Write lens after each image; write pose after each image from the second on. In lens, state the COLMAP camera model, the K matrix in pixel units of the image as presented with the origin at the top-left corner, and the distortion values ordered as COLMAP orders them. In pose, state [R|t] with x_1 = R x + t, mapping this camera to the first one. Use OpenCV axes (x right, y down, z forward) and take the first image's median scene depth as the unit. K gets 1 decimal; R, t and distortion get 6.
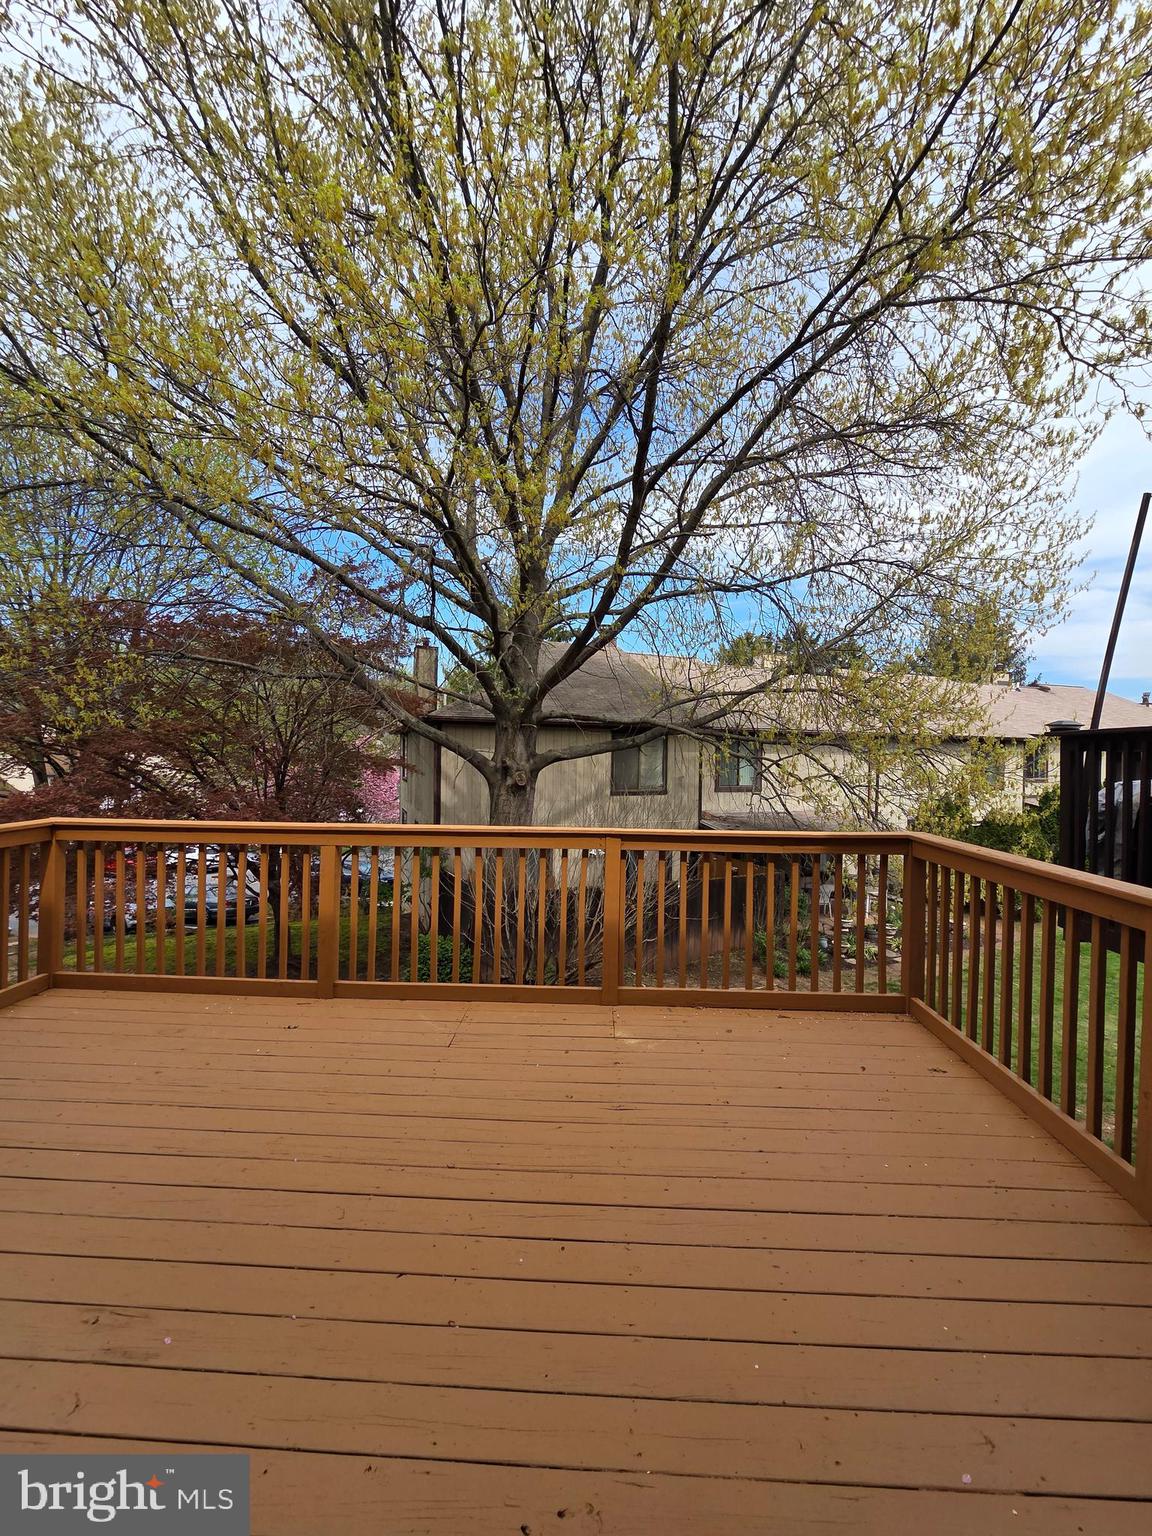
lens RADIAL K [[626.8, 0, 576.2], [0, 626.8, 760.8], [0, 0, 1]] dist [0.001639, -0.000456]
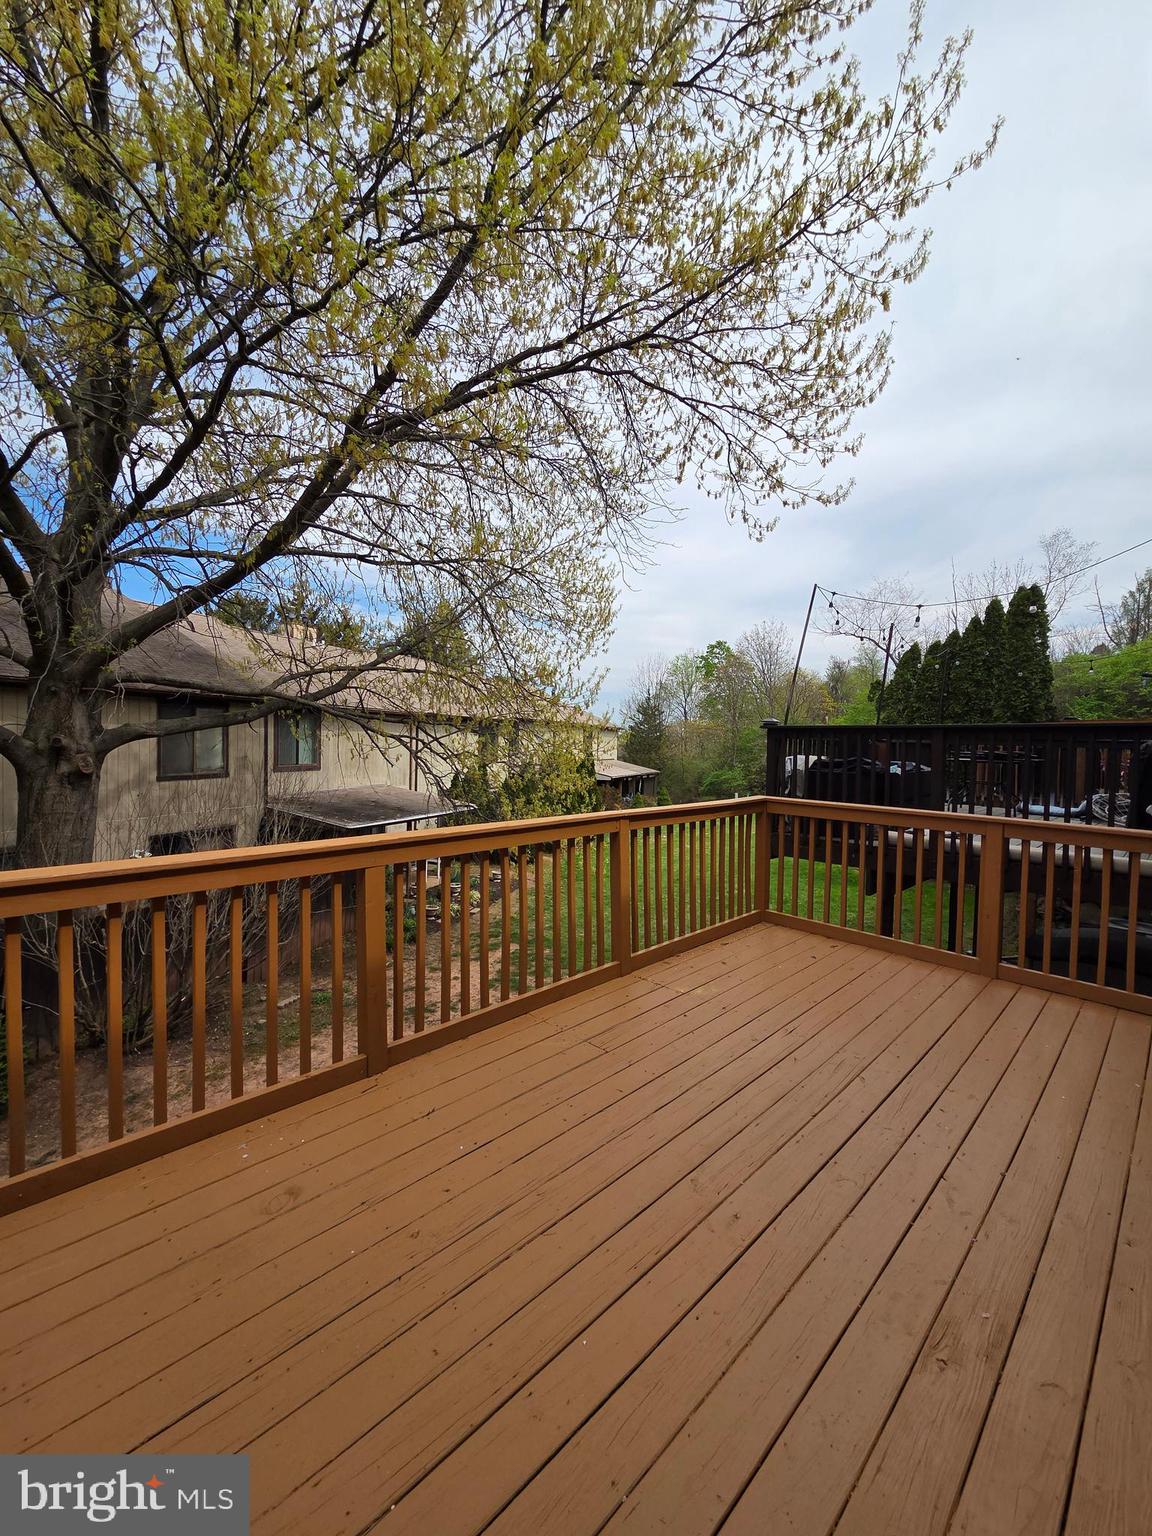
lens RADIAL K [[626.8, 0, 576.2], [0, 626.8, 760.8], [0, 0, 1]] dist [0.001639, -0.000456]
pose [[0.673091, -0.022151, 0.739227, -0.261907], [-0.006797, 0.999324, 0.036134, -0.004866], [-0.739528, -0.029346, 0.672486, 0.115883]]
